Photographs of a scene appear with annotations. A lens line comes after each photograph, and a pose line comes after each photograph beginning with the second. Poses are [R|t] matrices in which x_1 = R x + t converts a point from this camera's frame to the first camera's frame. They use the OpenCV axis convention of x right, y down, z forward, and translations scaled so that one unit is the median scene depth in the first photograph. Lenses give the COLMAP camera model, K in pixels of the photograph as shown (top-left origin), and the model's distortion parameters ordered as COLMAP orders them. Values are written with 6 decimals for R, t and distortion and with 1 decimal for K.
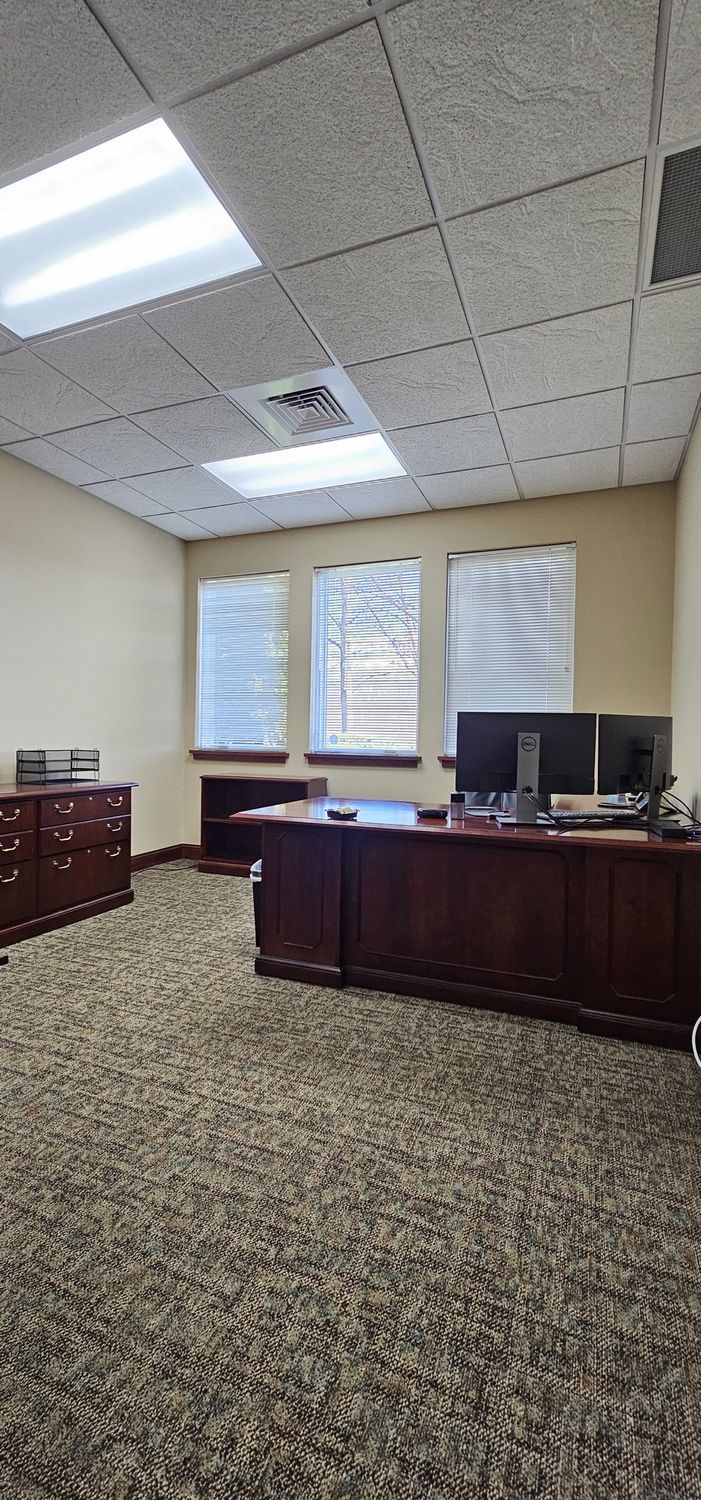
lens RADIAL K [[615.3, 0, 347.4], [0, 615.3, 744.4], [0, 0, 1]] dist [-0.009858, 0.001774]
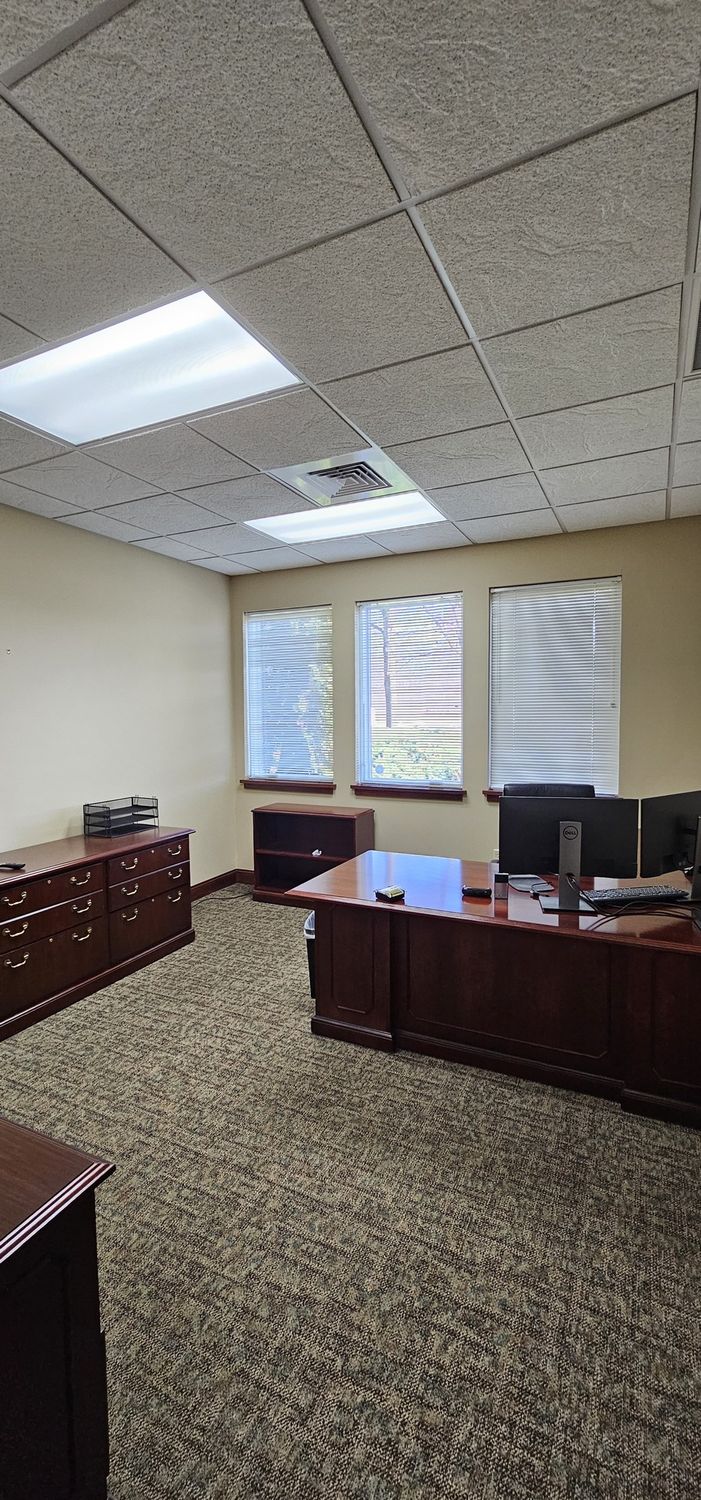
lens RADIAL K [[615.3, 0, 345.9], [0, 615.3, 755.5], [0, 0, 1]] dist [-0.009858, 0.001774]
pose [[0.996809, -0.022913, -0.076468, 0.002281], [0.026218, 0.998752, 0.042502, -0.210835], [0.075398, -0.044371, 0.996166, -0.053009]]
